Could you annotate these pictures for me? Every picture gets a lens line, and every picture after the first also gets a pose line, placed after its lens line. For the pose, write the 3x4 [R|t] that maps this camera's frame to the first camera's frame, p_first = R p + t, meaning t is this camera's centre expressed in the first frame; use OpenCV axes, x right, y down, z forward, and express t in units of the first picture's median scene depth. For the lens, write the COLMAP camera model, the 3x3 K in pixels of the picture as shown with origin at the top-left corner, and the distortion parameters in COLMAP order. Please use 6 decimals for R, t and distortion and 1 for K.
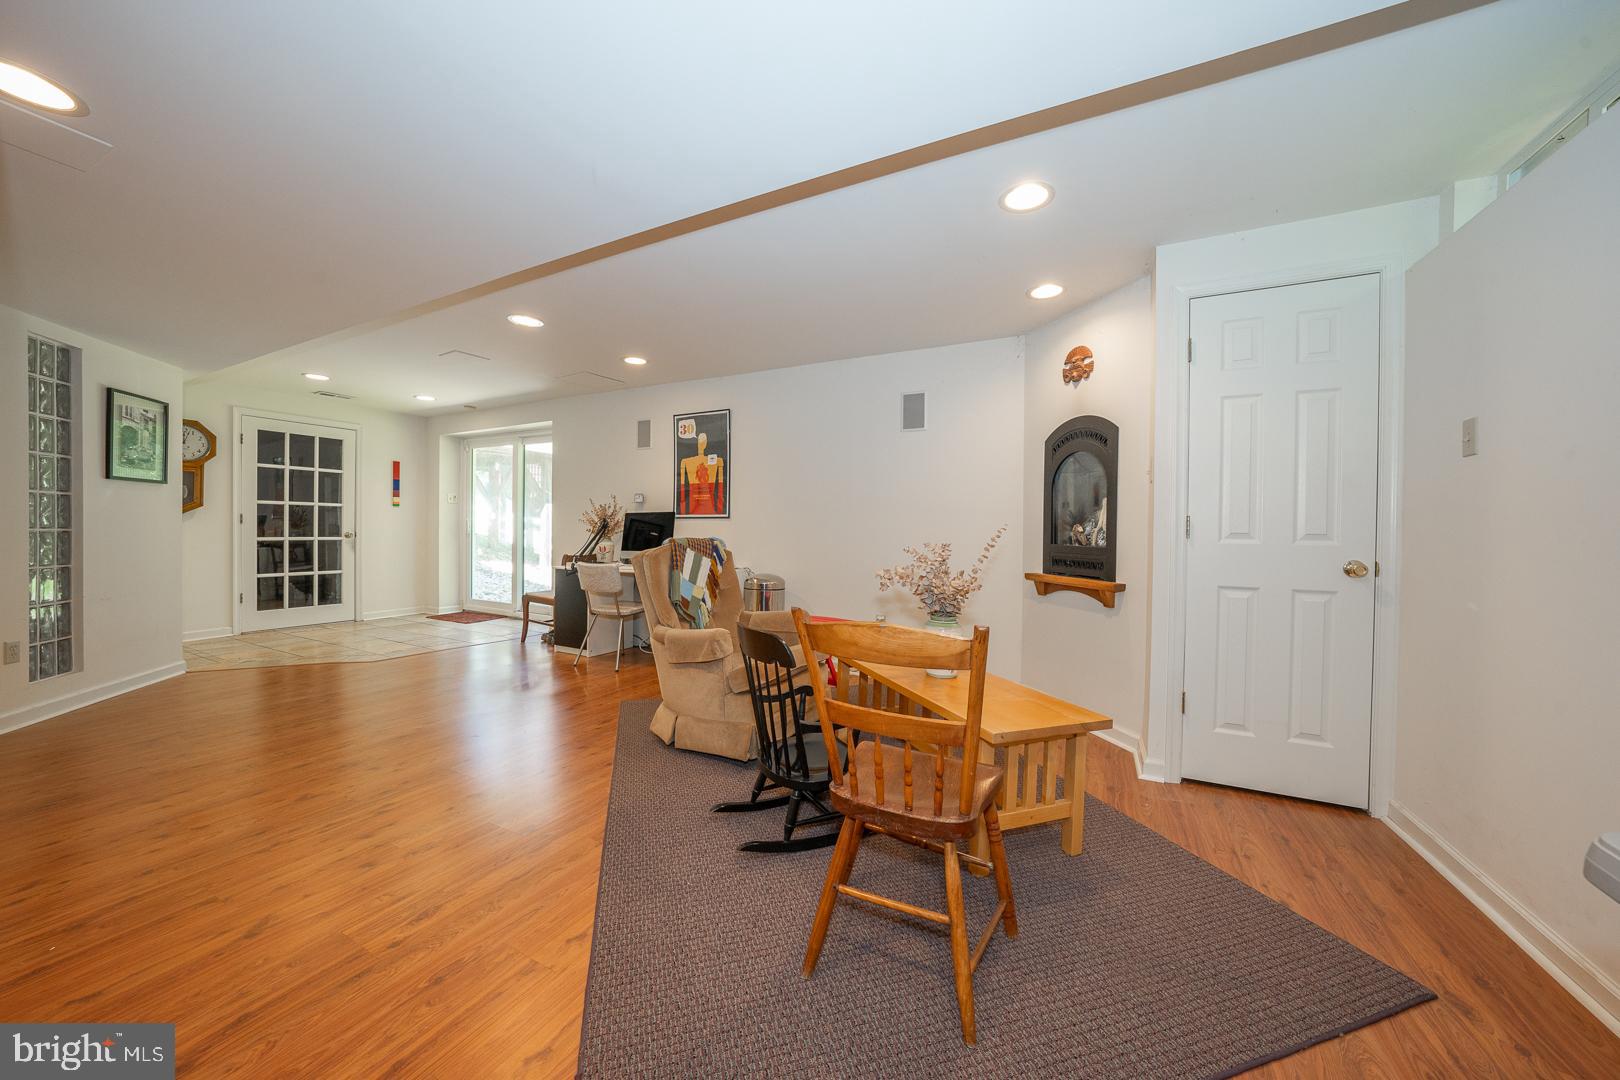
lens RADIAL K [[556.8, 0, 808.1], [0, 556.8, 535.4], [0, 0, 1]] dist [-0.025295, 0.005445]
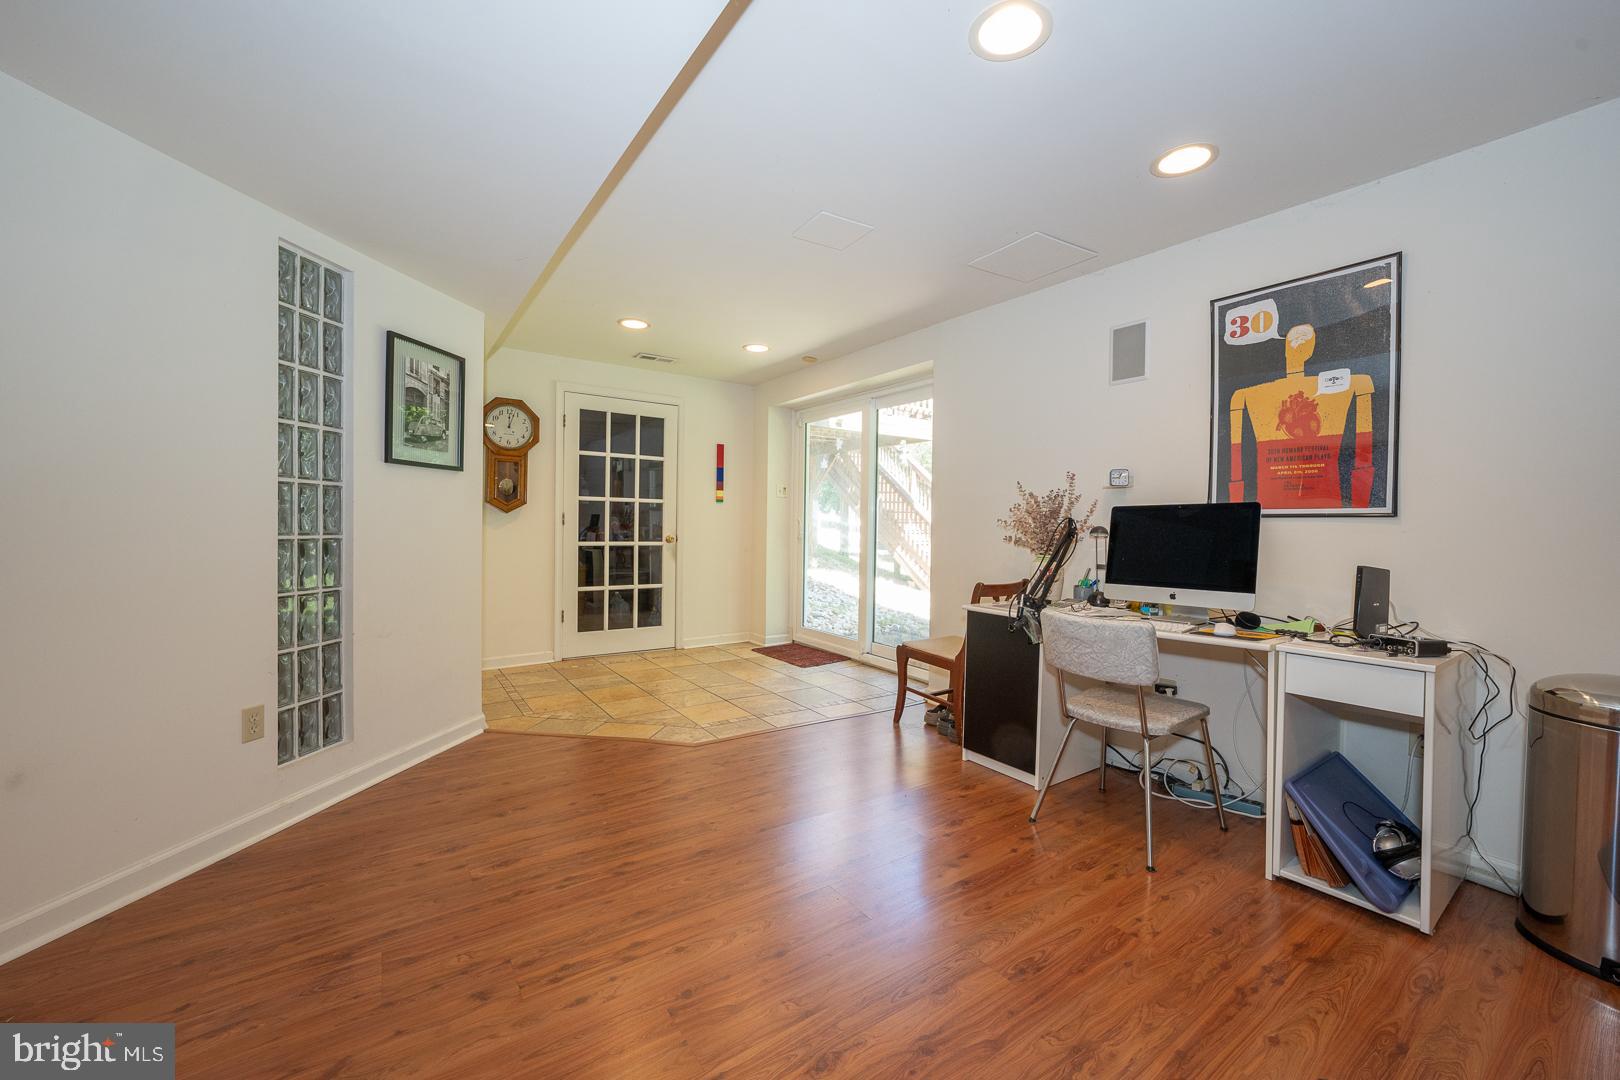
lens RADIAL K [[632.4, 0, 811.6], [0, 632.4, 534.3], [0, 0, 1]] dist [-0.012404, 0.000053]
pose [[0.884425, 0.009027, -0.466595, -0.292063], [-0.010314, 0.999947, -0.000204, -0.012233], [0.466568, 0.004993, 0.884471, 0.364053]]
